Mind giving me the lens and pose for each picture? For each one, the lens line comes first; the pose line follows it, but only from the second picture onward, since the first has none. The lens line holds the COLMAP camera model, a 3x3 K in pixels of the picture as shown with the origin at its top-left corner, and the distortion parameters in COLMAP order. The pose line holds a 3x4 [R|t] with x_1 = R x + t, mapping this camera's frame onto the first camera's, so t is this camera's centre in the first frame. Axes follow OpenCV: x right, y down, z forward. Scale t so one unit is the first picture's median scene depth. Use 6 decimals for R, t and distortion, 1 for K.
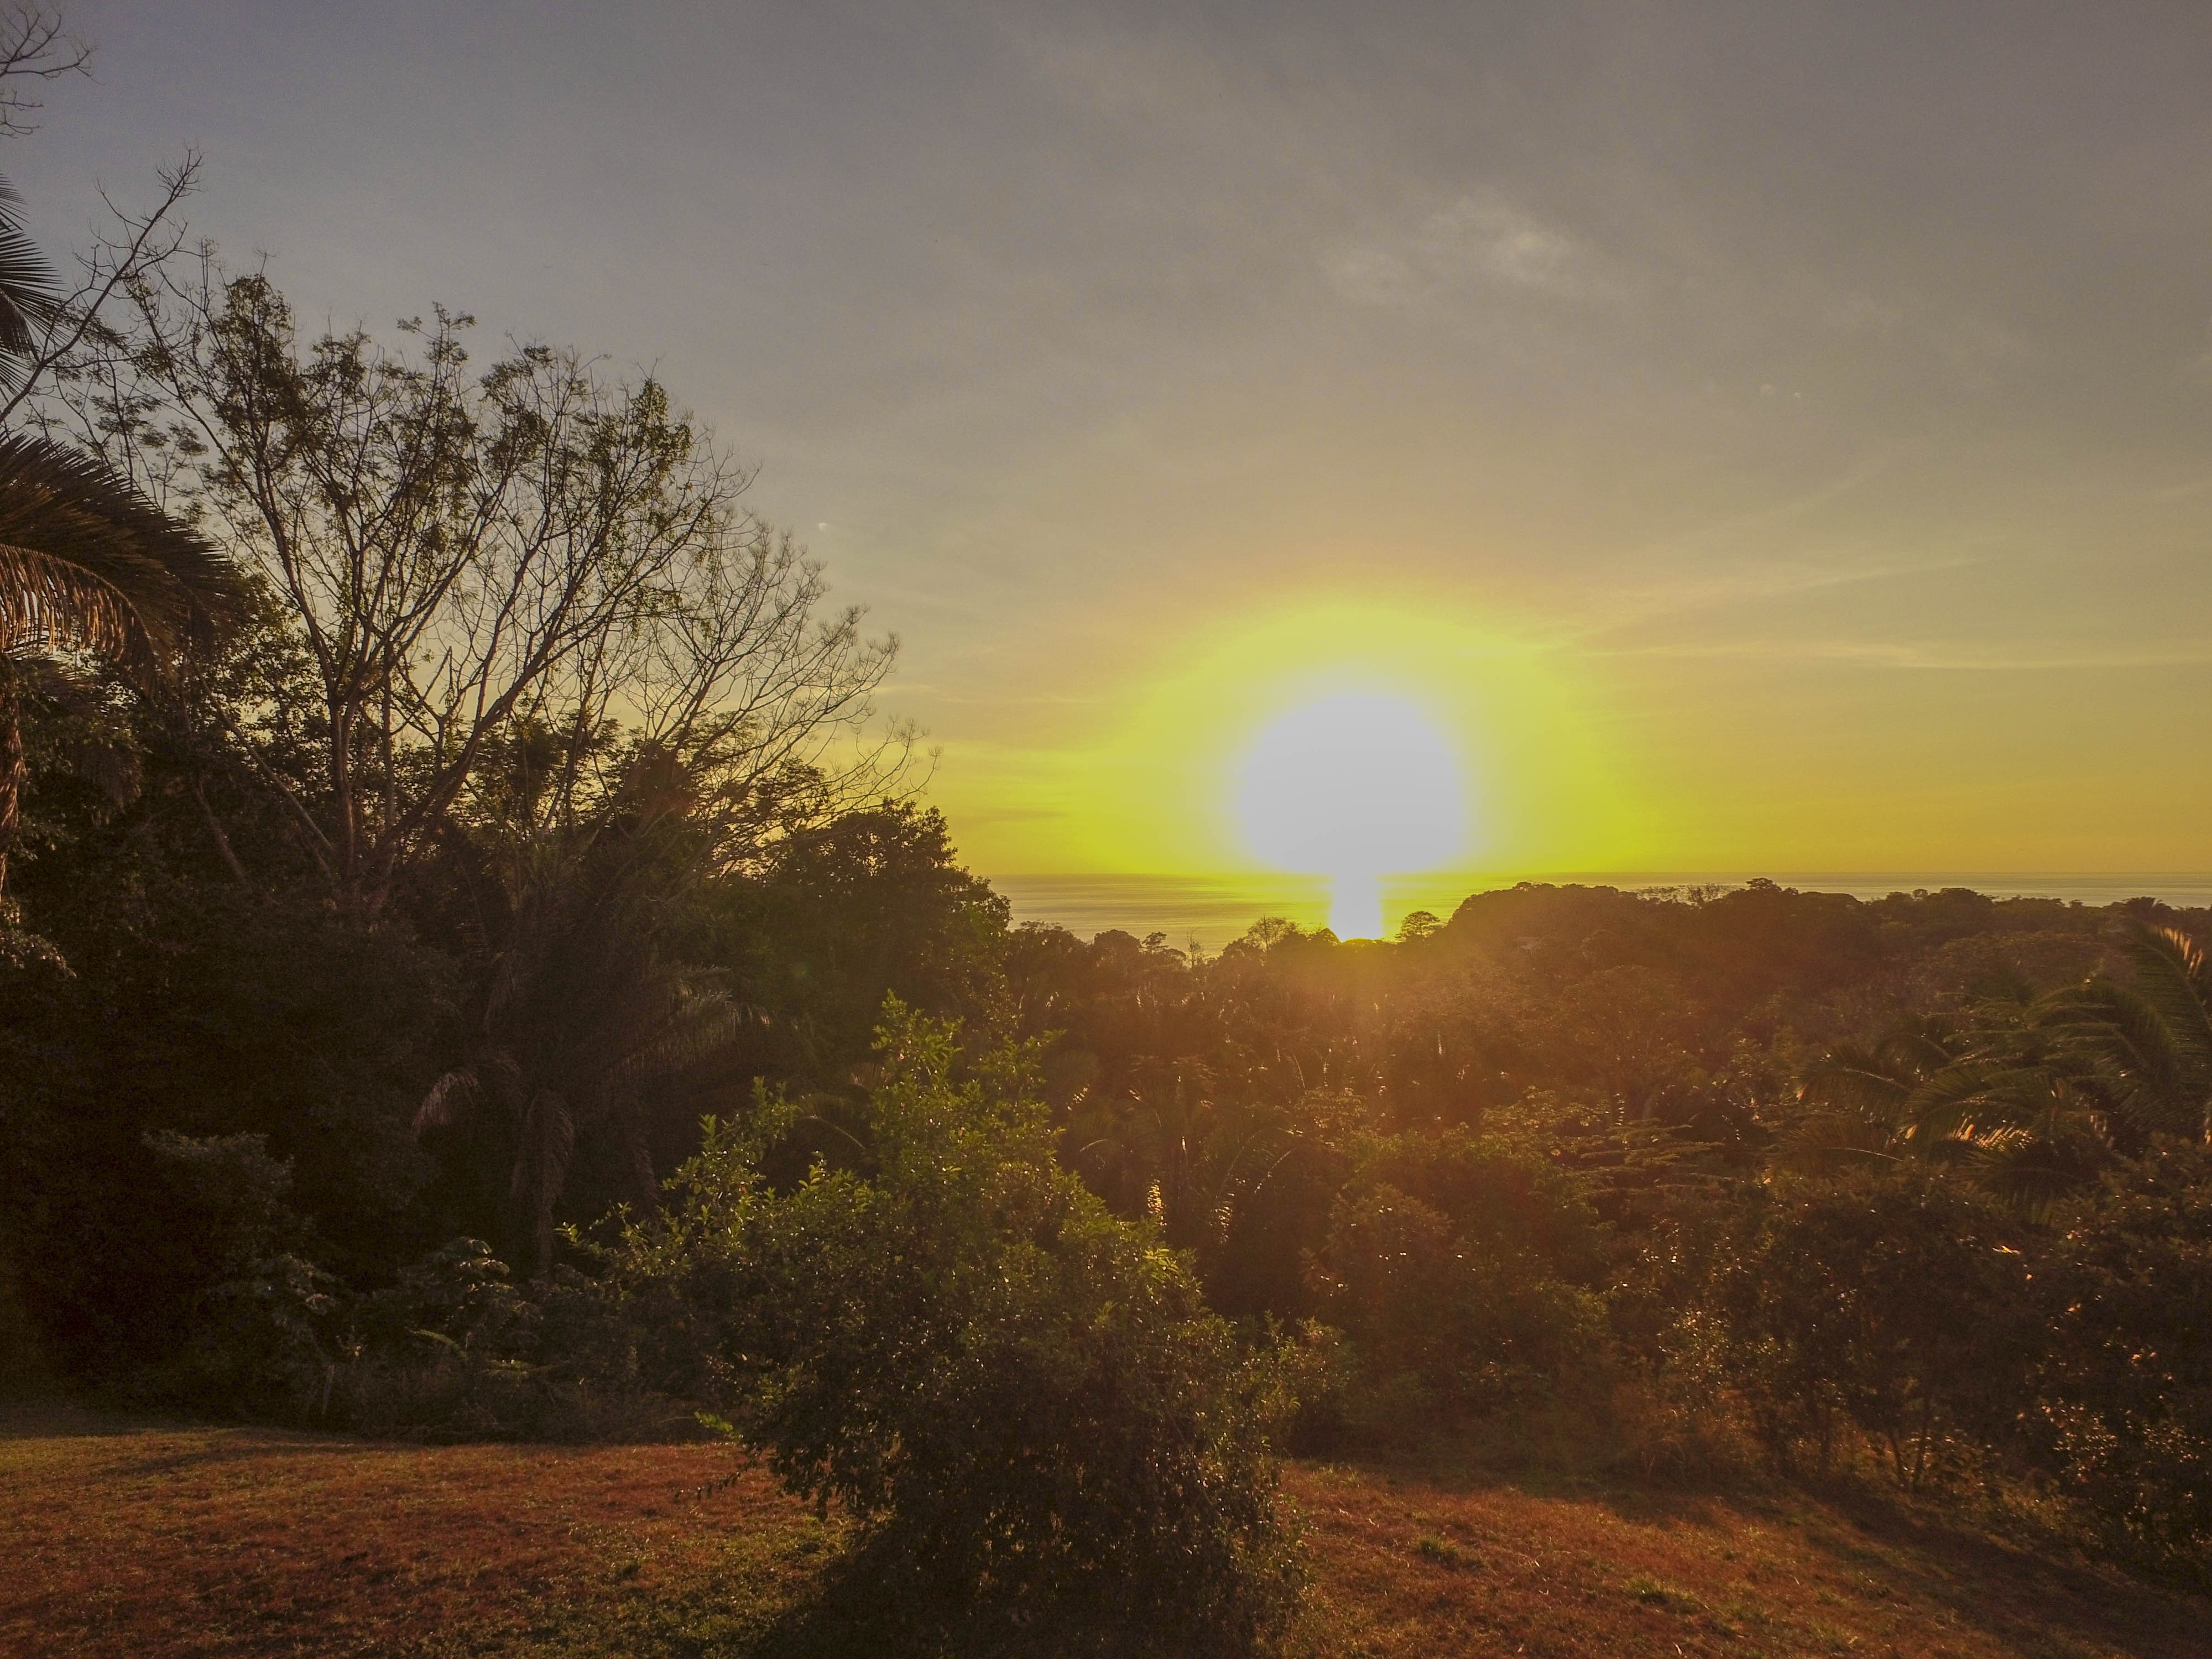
lens RADIAL K [[1279.5, 0, 1125.4], [0, 1279.5, 846.4], [0, 0, 1]] dist [0.008405, 0.000363]
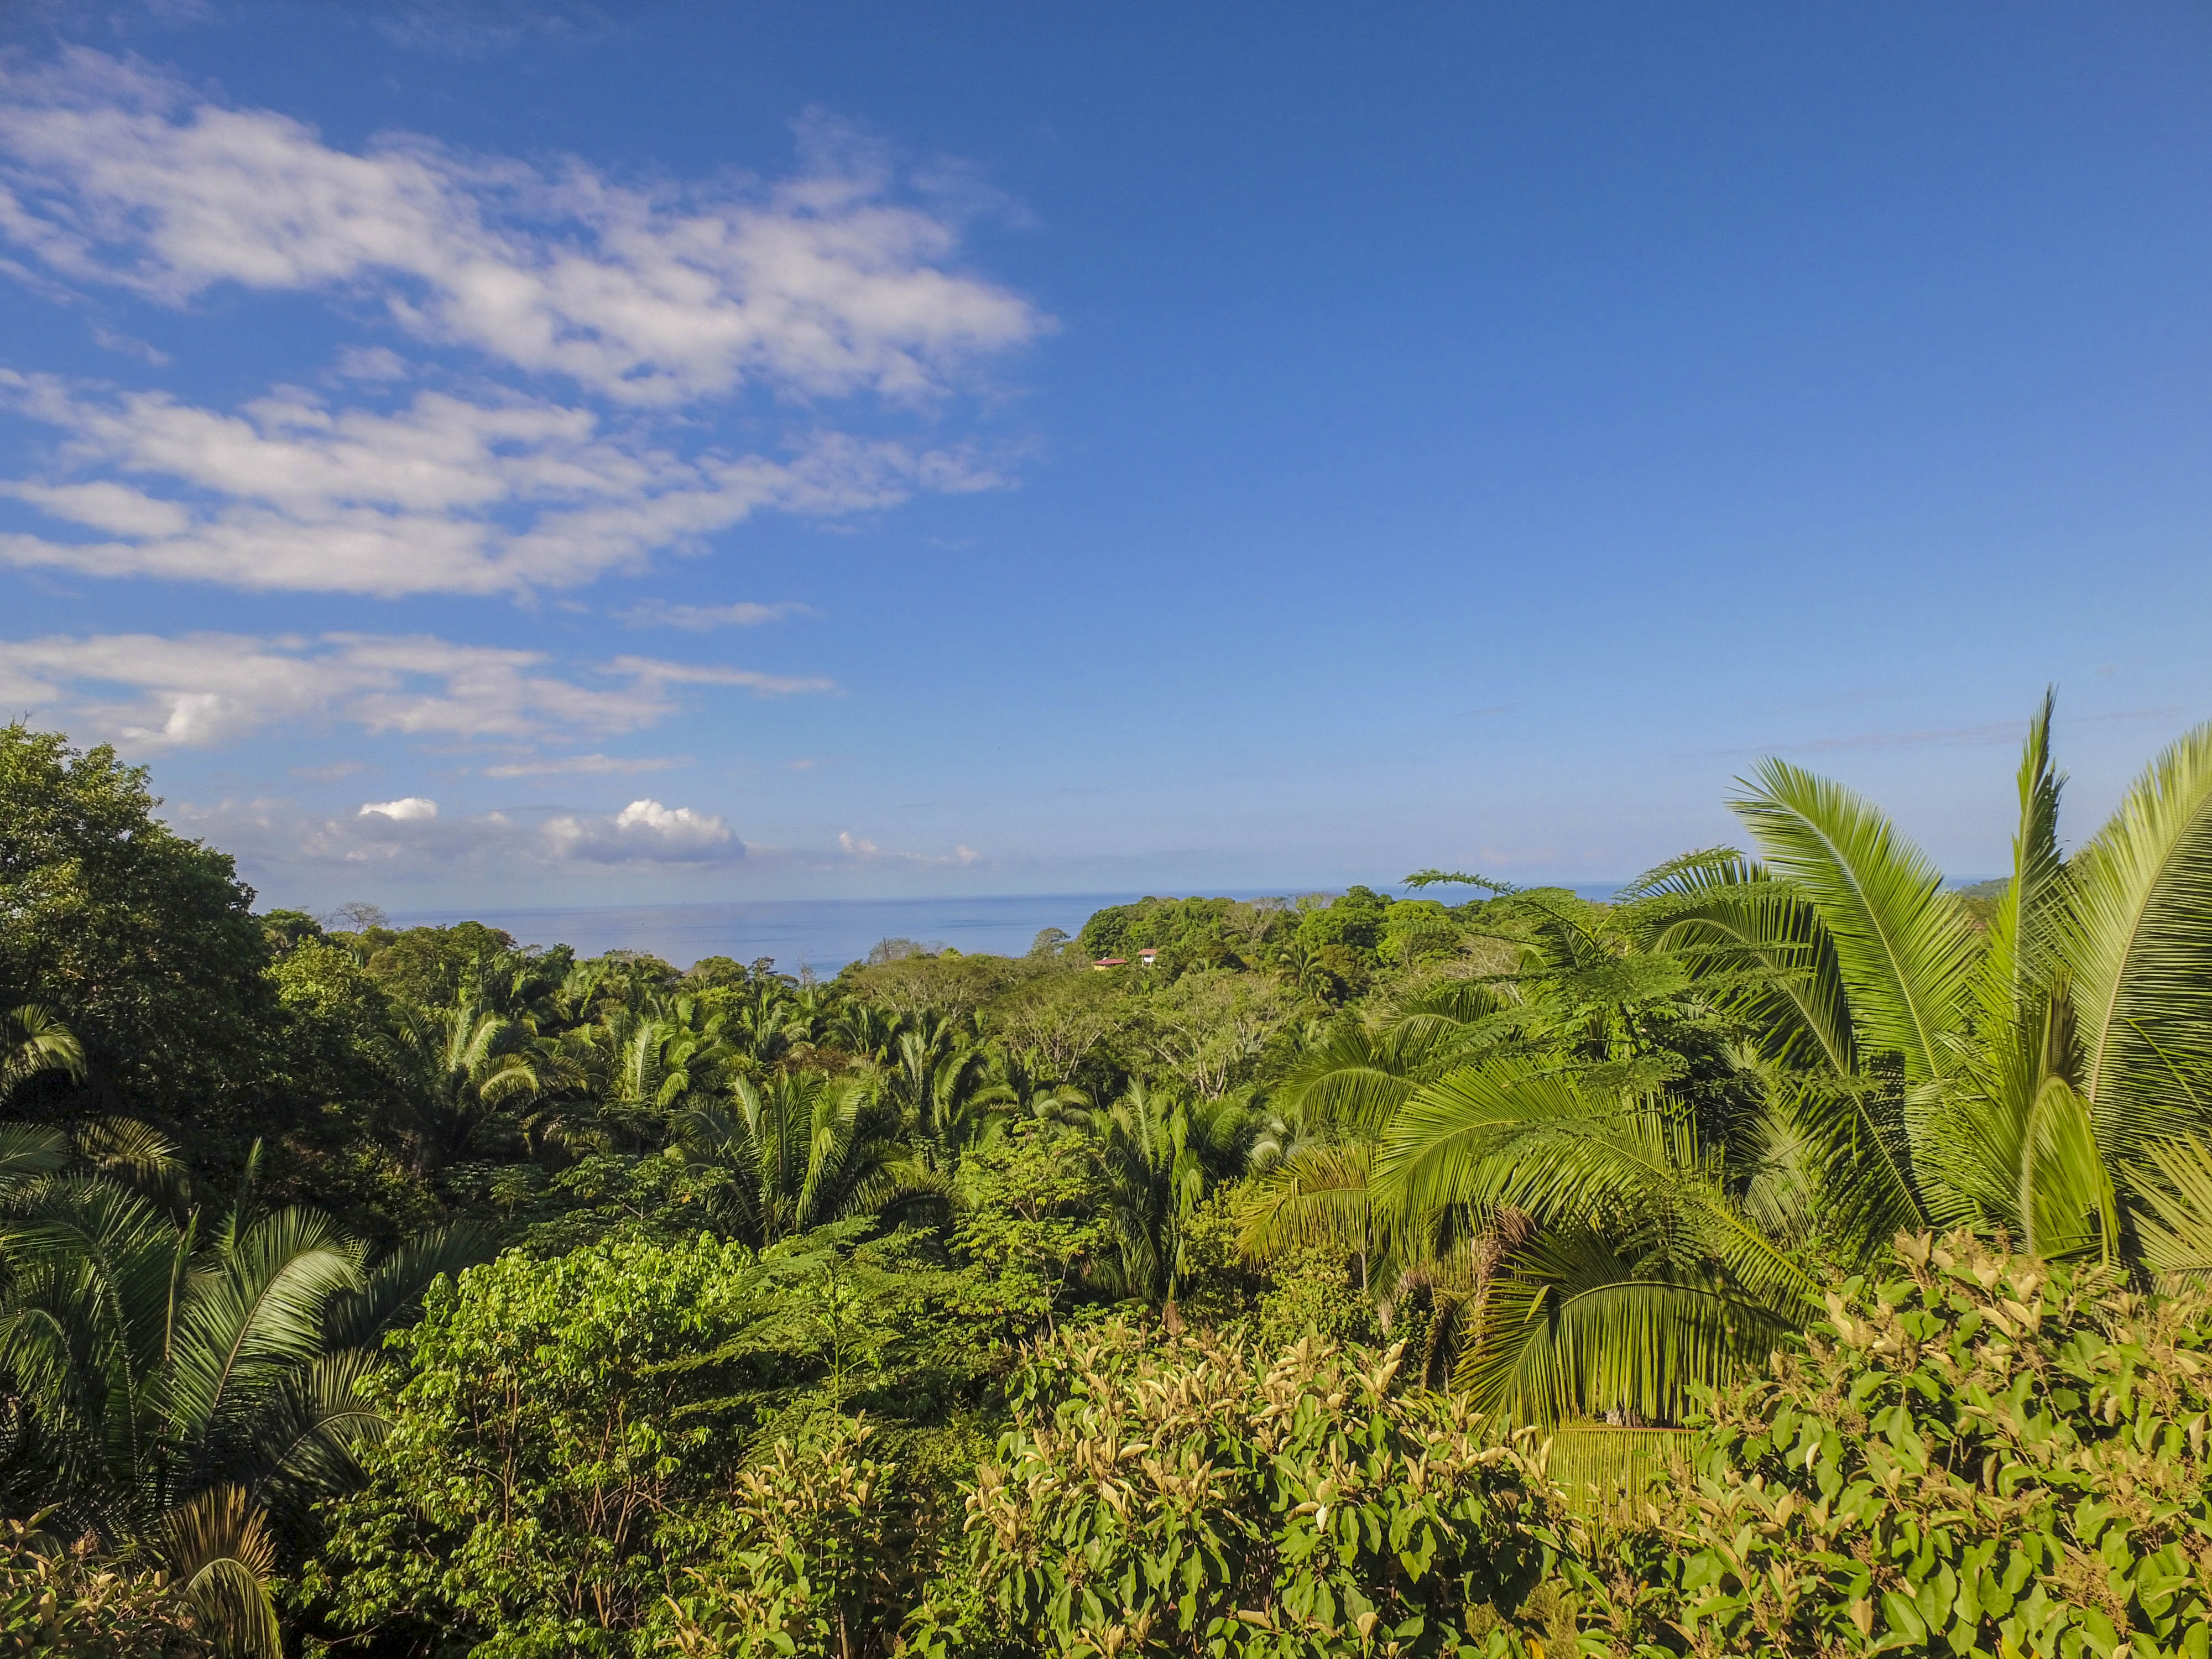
lens RADIAL K [[1279.5, 0, 1125.4], [0, 1279.5, 846.4], [0, 0, 1]] dist [0.008405, 0.000363]
pose [[0.962895, -0.009252, 0.269719, 0.285884], [0.014153, 0.999768, -0.016231, 0.061209], [-0.269506, 0.019446, 0.962802, 0.417596]]
